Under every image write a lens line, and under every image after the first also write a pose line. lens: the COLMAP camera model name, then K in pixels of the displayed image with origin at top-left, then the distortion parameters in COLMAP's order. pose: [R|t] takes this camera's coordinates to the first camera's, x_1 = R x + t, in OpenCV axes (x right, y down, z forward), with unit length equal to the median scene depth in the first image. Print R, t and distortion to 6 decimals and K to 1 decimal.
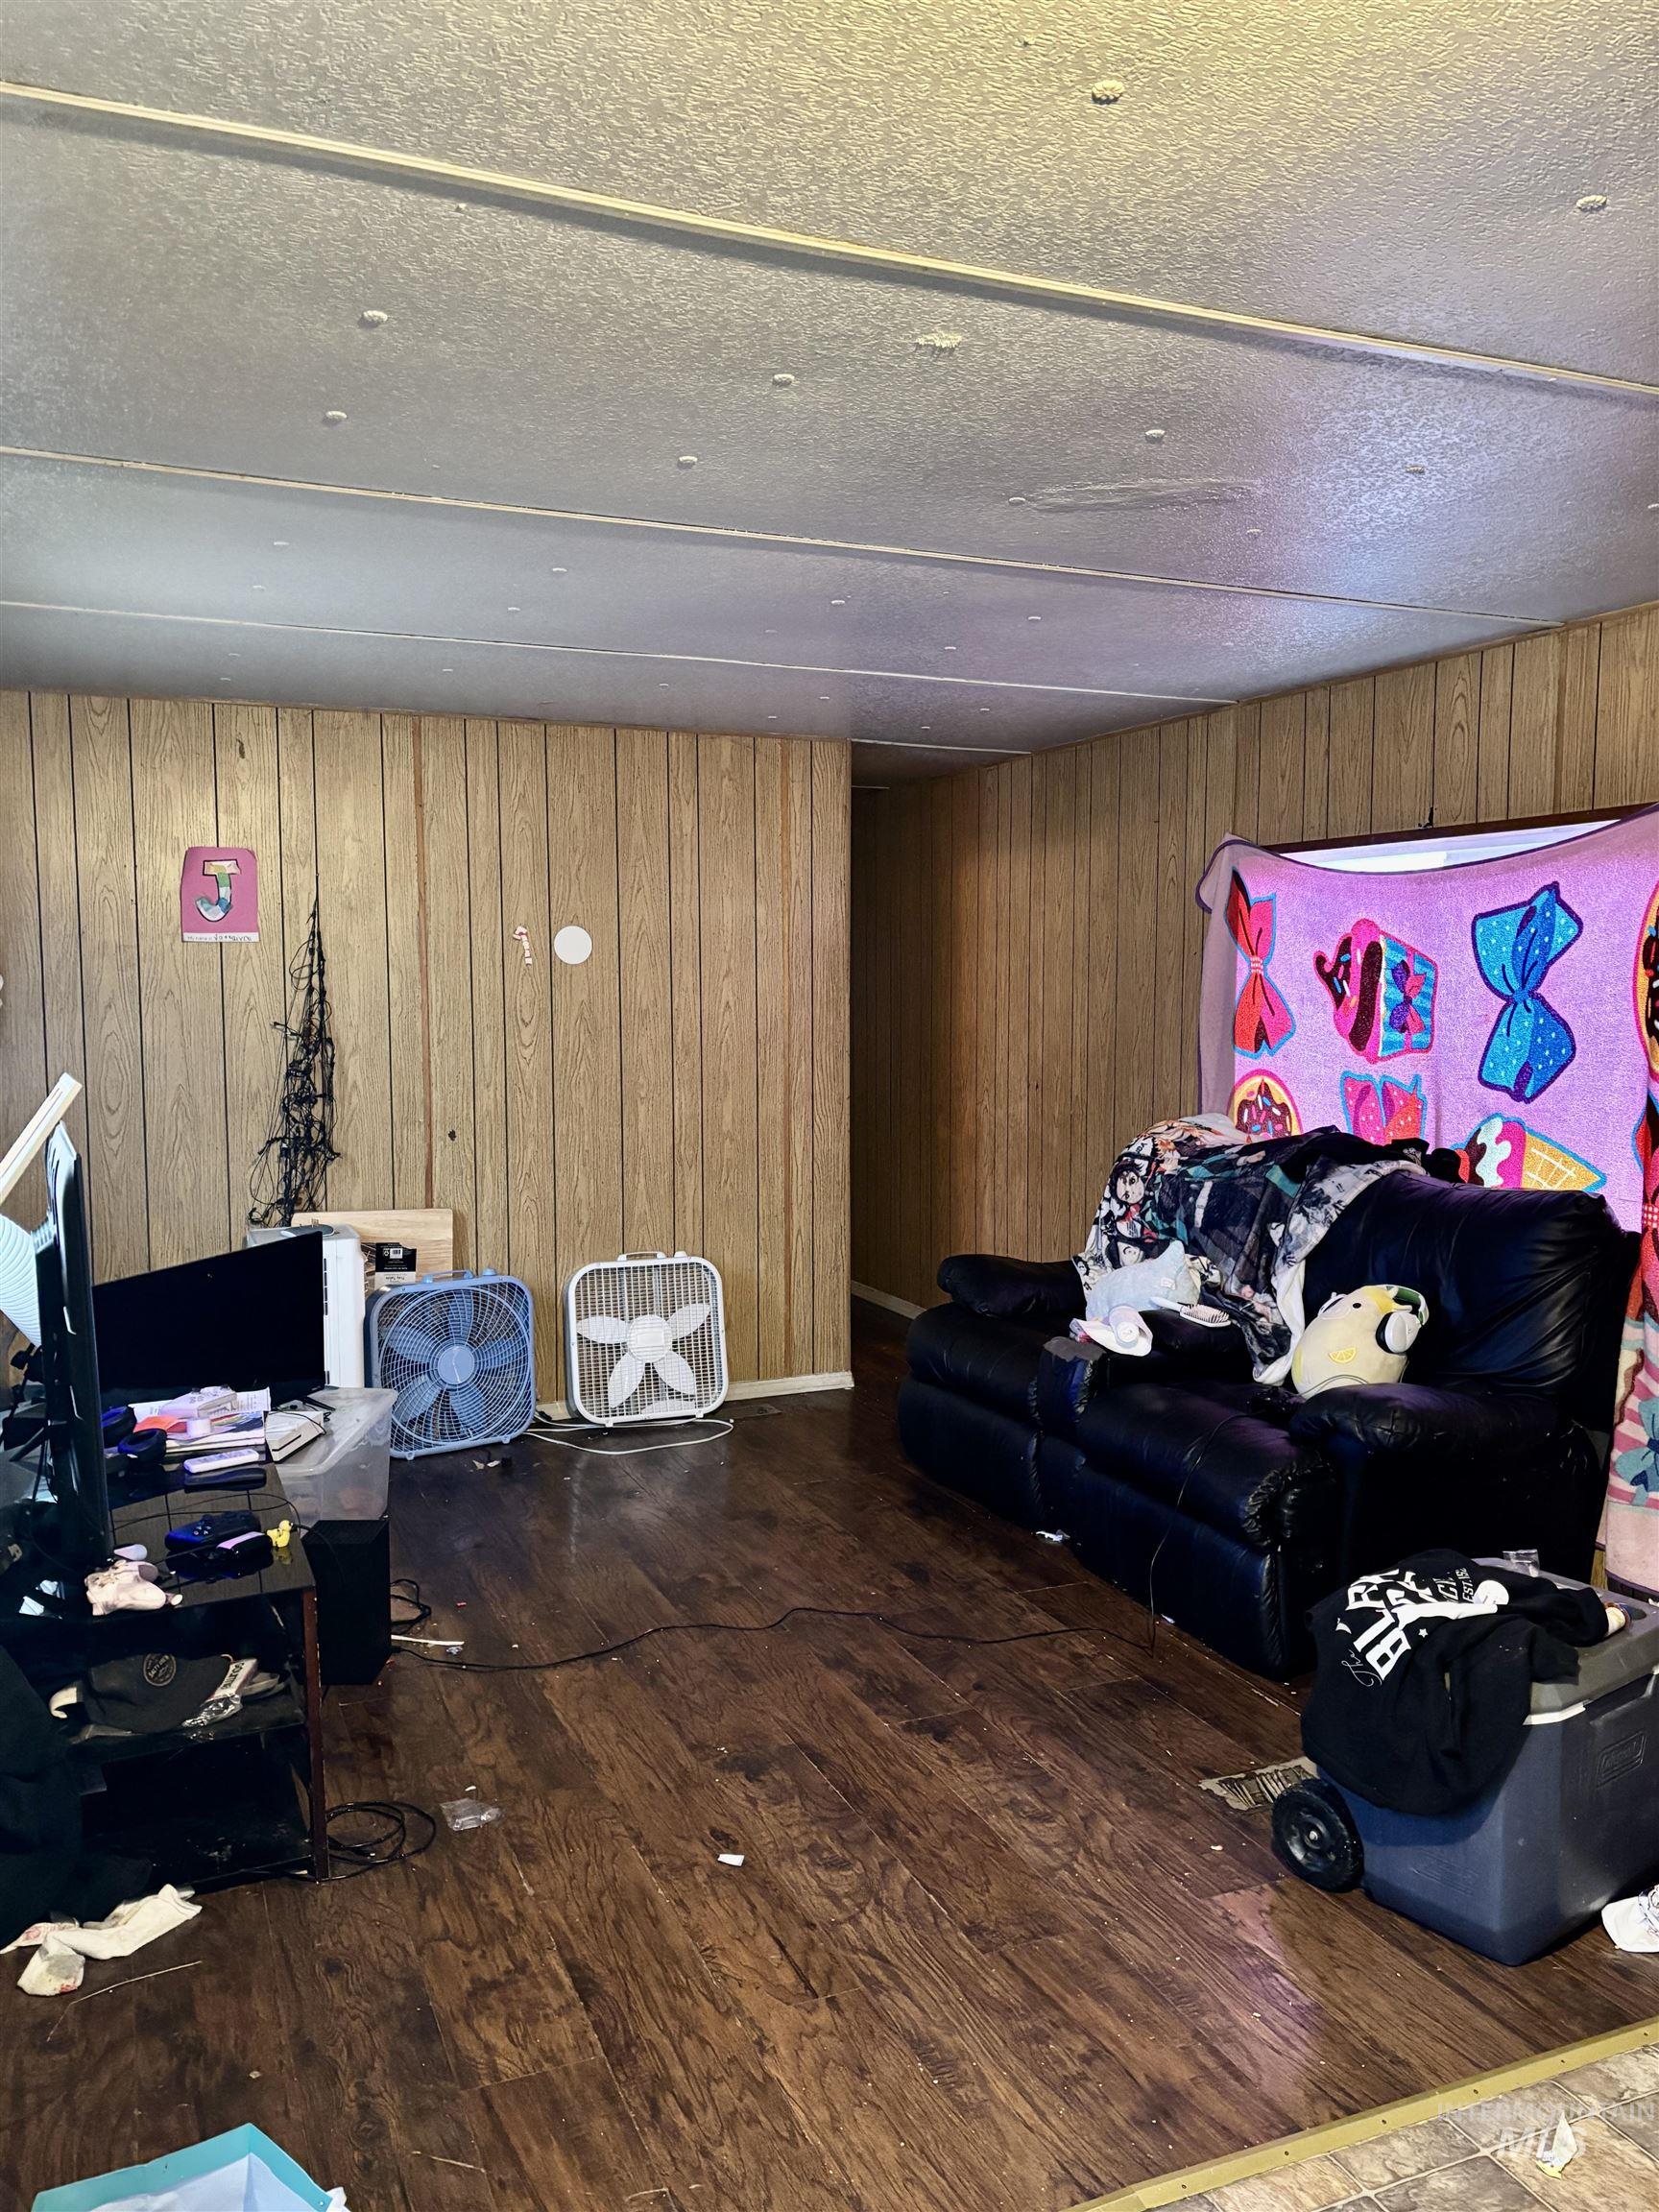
lens RADIAL K [[1713.2, 0, 829.5], [0, 1713.2, 1106.0], [0, 0, 1]] dist [0.077249, -0.066914]
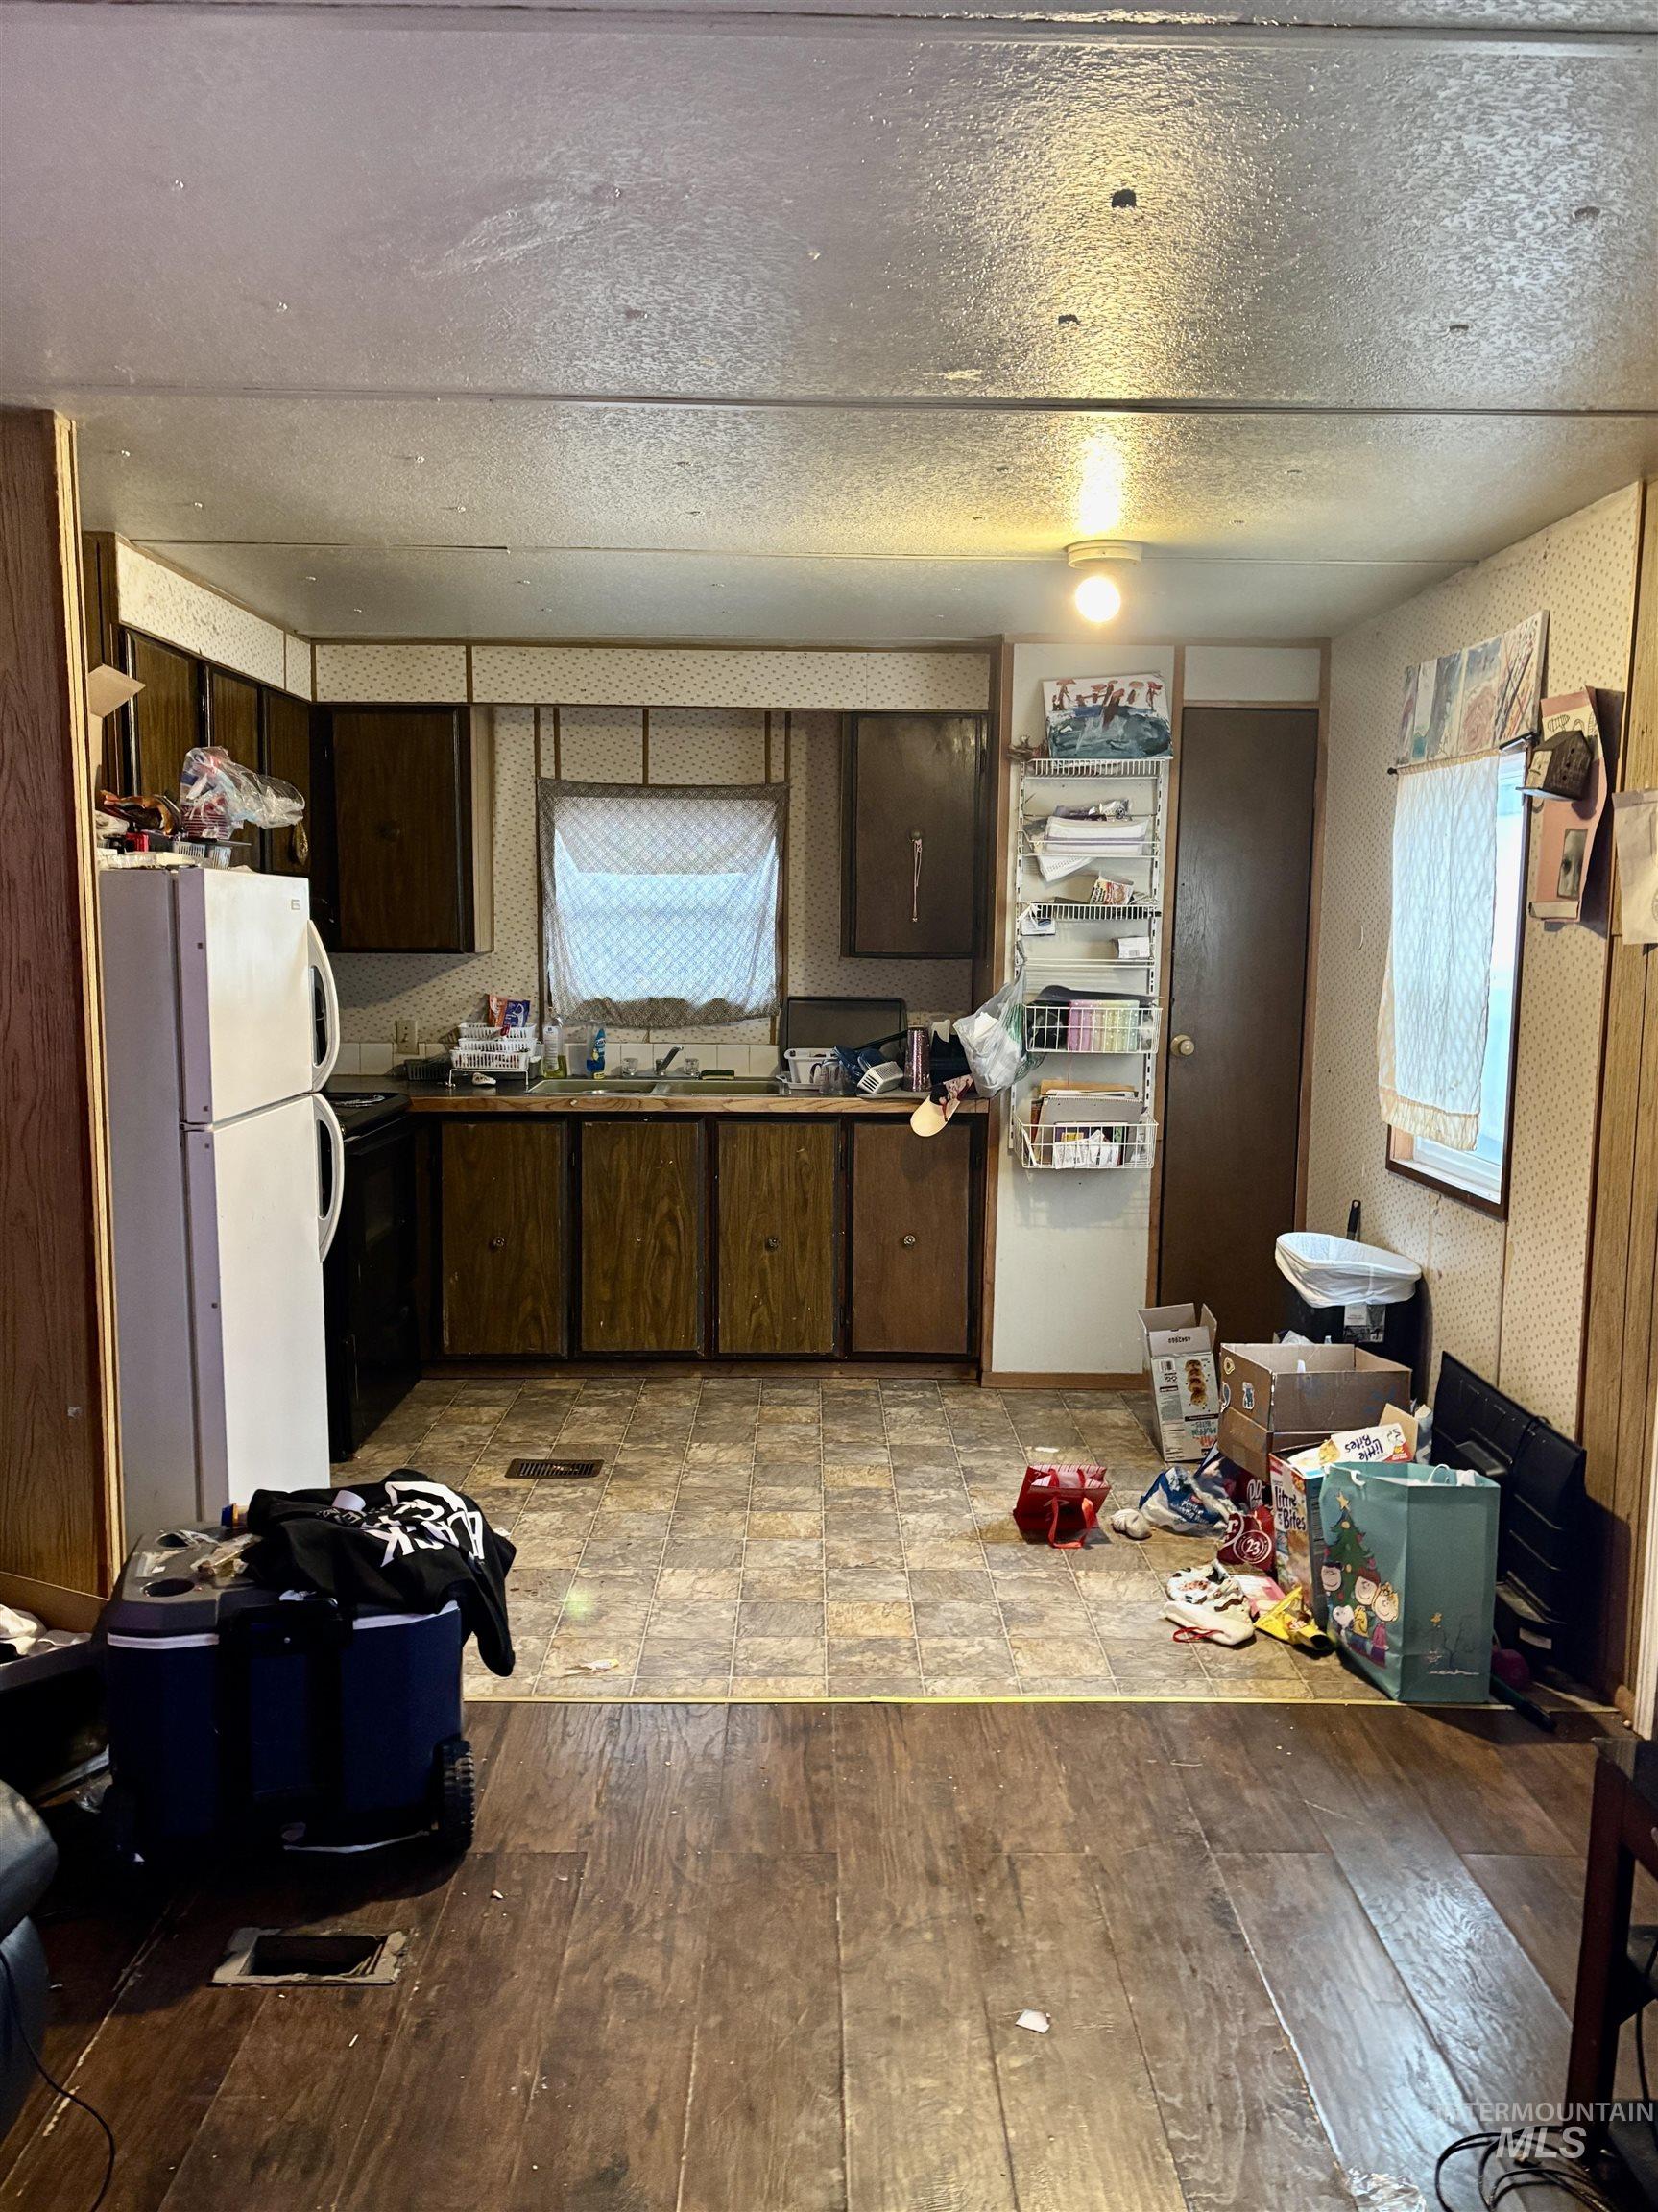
lens RADIAL K [[1713.2, 0, 829.0], [0, 1713.2, 1106.0], [0, 0, 1]] dist [0.077249, -0.066914]
pose [[-0.925898, -0.049321, 0.374540, -0.240242], [0.022211, 0.982618, 0.184303, -0.123734], [-0.377120, 0.178965, -0.908709, 1.633168]]
